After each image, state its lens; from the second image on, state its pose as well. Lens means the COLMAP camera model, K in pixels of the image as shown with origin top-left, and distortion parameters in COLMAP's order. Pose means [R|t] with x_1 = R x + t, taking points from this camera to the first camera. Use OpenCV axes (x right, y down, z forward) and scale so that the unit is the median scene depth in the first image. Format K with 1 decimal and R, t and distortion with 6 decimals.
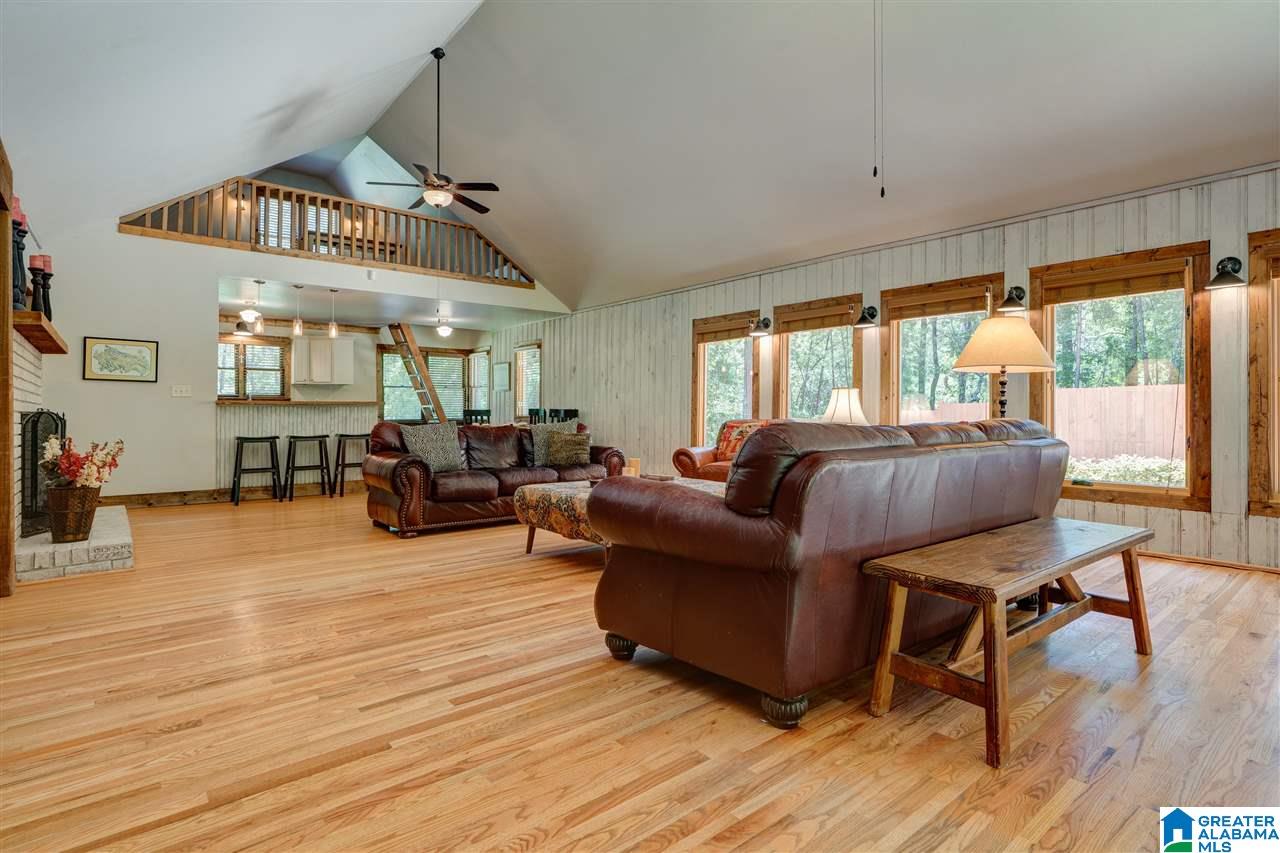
lens RADIAL K [[642.0, 0, 637.9], [0, 642.0, 411.7], [0, 0, 1]] dist [-0.004138, -0.000189]
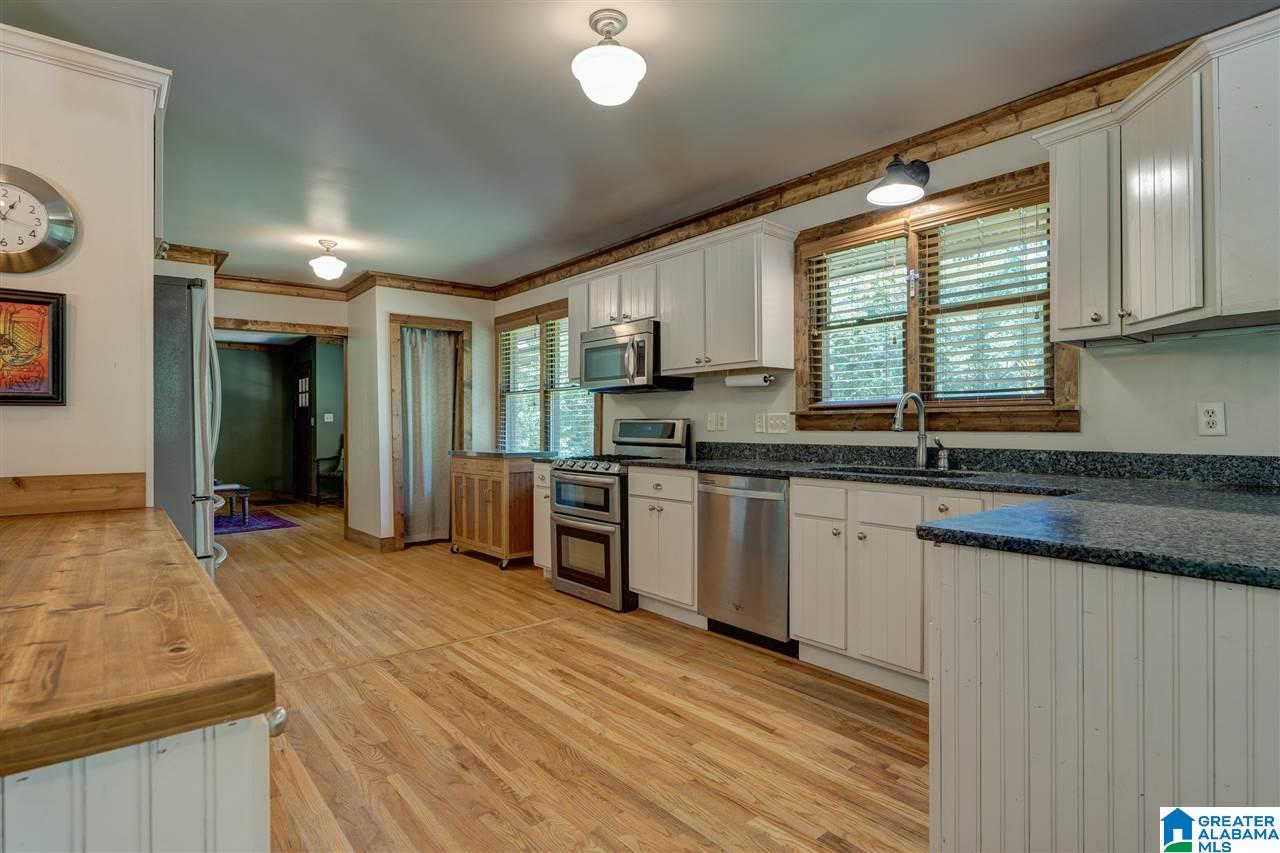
lens RADIAL K [[642.0, 0, 637.9], [0, 642.0, 411.7], [0, 0, 1]] dist [-0.004138, -0.000189]
pose [[0.004324, -0.008316, -0.999956, -0.311469], [0.019859, 0.999769, -0.008229, -0.020587], [0.999793, -0.019822, 0.004488, 0.855639]]
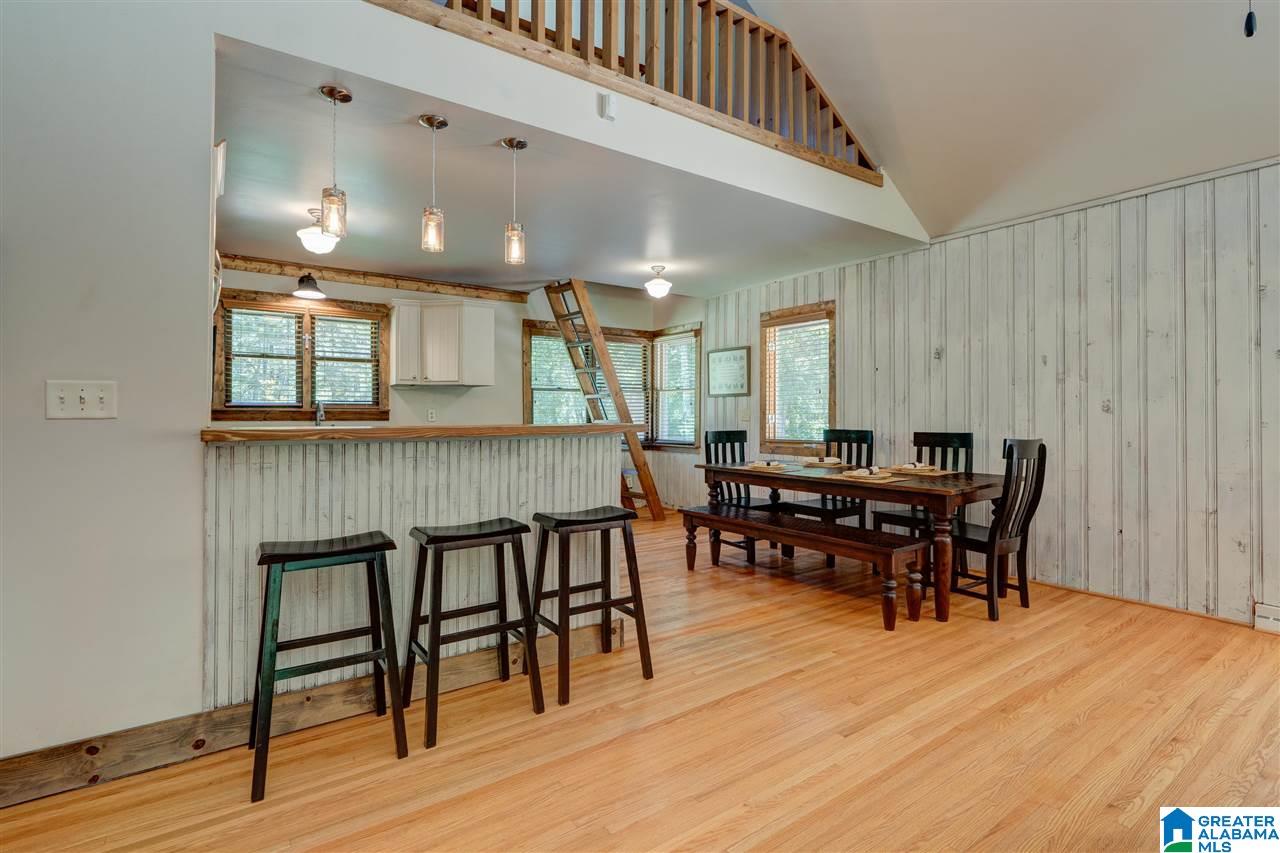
lens RADIAL K [[609.2, 0, 638.6], [0, 609.2, 415.6], [0, 0, 1]] dist [-0.002903, -0.000432]
pose [[0.997092, 0.000623, -0.076204, -0.283718], [-0.000554, 0.999999, 0.000926, -0.016572], [0.076204, -0.000881, 0.997092, 0.483253]]
